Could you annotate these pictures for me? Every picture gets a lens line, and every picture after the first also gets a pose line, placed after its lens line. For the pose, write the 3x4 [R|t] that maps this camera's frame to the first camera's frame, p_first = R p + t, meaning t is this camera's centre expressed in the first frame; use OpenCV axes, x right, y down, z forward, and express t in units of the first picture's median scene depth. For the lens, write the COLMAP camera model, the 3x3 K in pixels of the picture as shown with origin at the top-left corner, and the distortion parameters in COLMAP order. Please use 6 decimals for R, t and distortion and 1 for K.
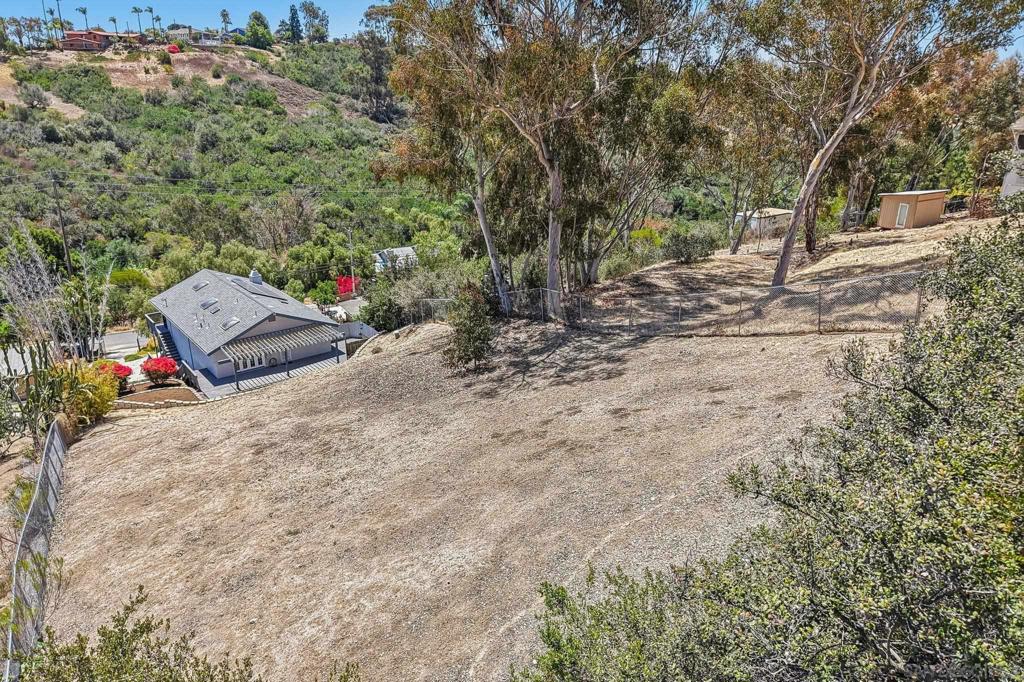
lens RADIAL K [[690.9, 0, 512.0], [0, 690.9, 341.0], [0, 0, 1]] dist [-0.002094, -0.006974]
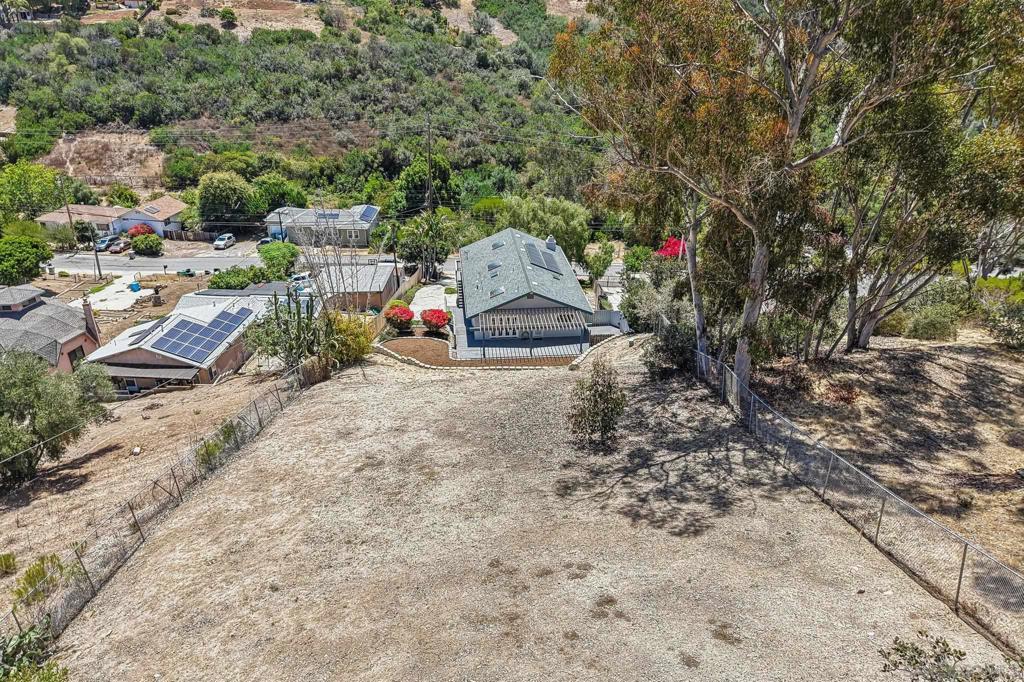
lens RADIAL K [[690.9, 0, 512.0], [0, 690.9, 341.0], [0, 0, 1]] dist [-0.002094, -0.006974]
pose [[0.830135, 0.249597, -0.498575, 0.070459], [-0.194279, 0.967652, 0.160949, -0.055696], [0.522620, -0.036747, 0.851773, 0.044004]]
